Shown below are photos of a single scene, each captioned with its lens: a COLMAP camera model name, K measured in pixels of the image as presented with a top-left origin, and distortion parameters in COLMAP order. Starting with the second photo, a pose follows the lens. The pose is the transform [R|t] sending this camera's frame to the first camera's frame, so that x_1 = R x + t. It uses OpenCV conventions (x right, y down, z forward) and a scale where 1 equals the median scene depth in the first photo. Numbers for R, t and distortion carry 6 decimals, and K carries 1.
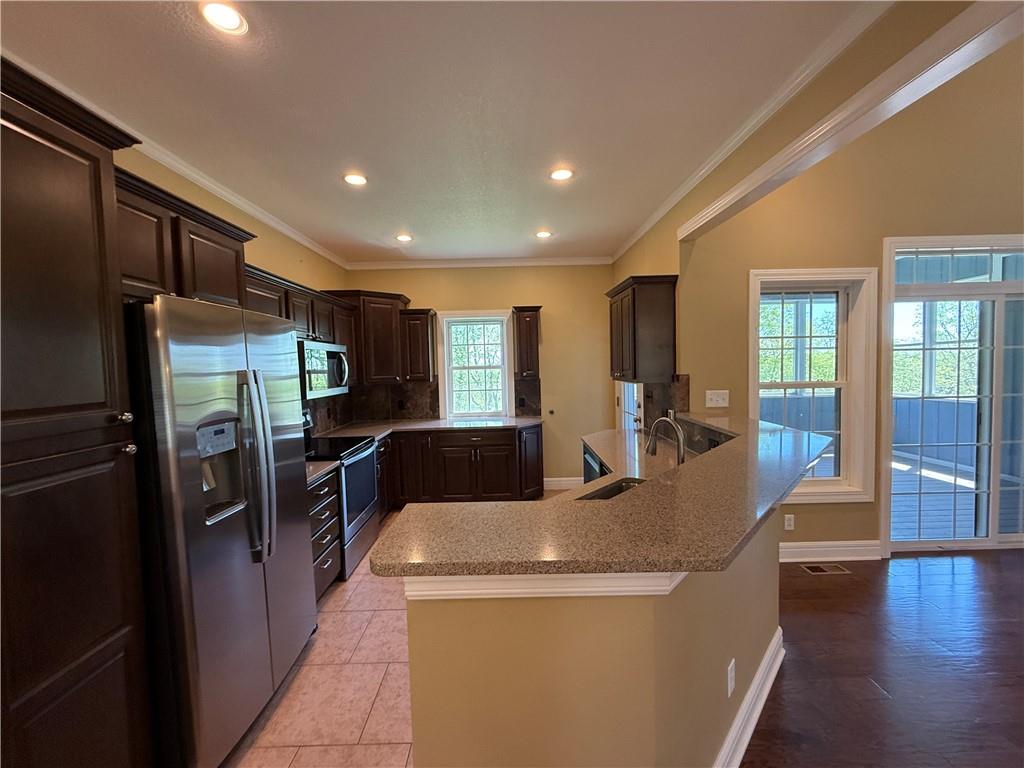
lens RADIAL K [[413.9, 0, 511.0], [0, 413.9, 384.1], [0, 0, 1]] dist [0.000592, 0.000474]
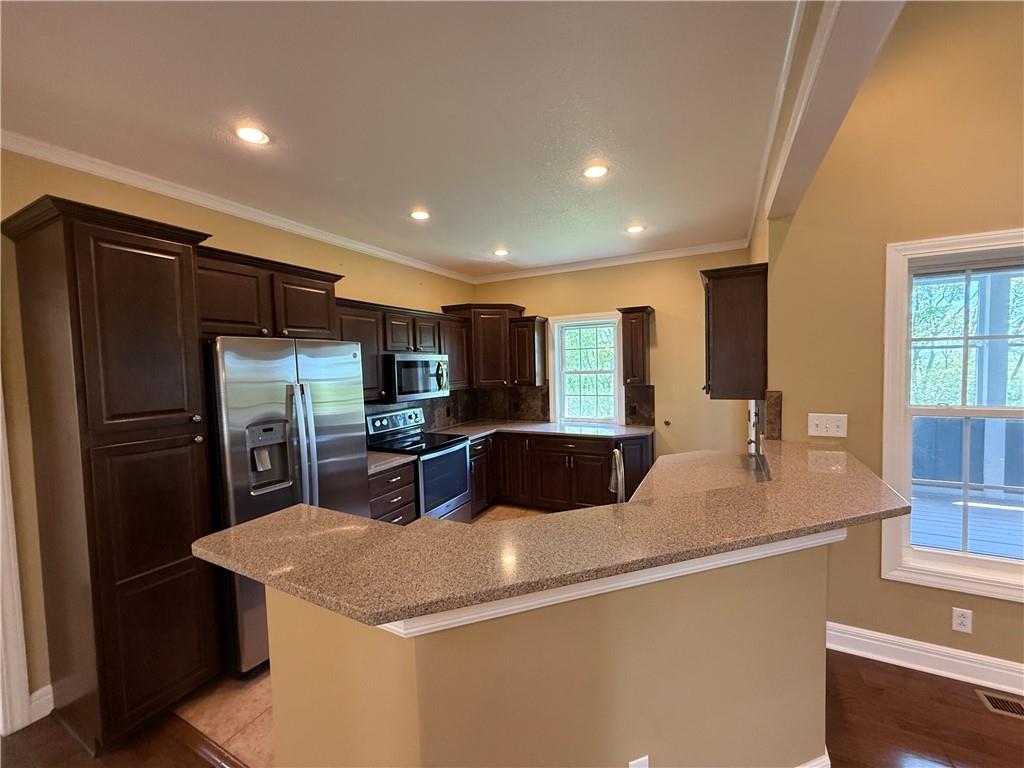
lens RADIAL K [[413.9, 0, 509.7], [0, 413.9, 384.6], [0, 0, 1]] dist [0.000592, 0.000474]
pose [[0.880445, 0.024153, -0.473532, 0.262653], [-0.017986, 0.999684, 0.017548, -0.029853], [0.473806, -0.006933, 0.880602, 0.063019]]
